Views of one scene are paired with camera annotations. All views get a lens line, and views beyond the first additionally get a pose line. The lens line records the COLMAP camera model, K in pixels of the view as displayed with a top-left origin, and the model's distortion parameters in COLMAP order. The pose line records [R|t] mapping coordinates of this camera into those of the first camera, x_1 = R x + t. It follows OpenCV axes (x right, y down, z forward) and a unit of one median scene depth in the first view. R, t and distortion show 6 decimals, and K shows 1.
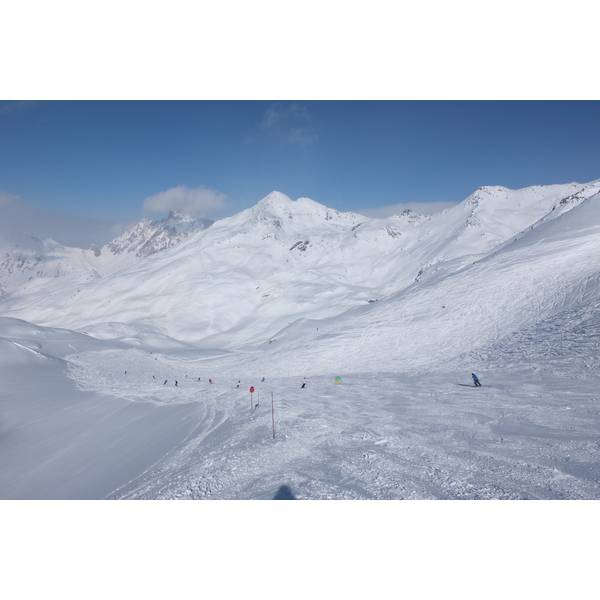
lens RADIAL K [[468.3, 0, 304.8], [0, 468.3, 297.3], [0, 0, 1]] dist [-0.074503, 0.074798]
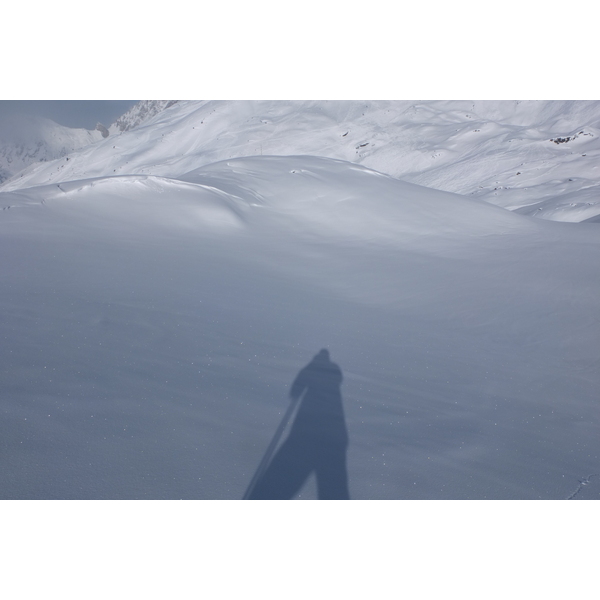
lens RADIAL K [[468.3, 0, 304.8], [0, 468.3, 297.3], [0, 0, 1]] dist [-0.074503, 0.074798]
pose [[0.997617, -0.040391, -0.055932, -0.125251], [0.052890, 0.968309, 0.244091, 0.034677], [0.044300, -0.246467, 0.968138, 0.335287]]
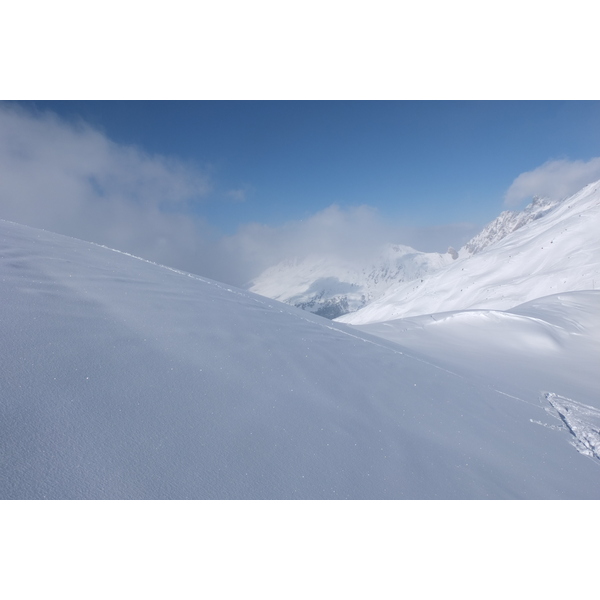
lens RADIAL K [[468.3, 0, 304.8], [0, 468.3, 297.3], [0, 0, 1]] dist [-0.074503, 0.074798]
pose [[0.732876, -0.057889, -0.677895, -0.117547], [0.044395, 0.998319, -0.037257, 0.032894], [0.678912, -0.002791, 0.734214, 0.316265]]
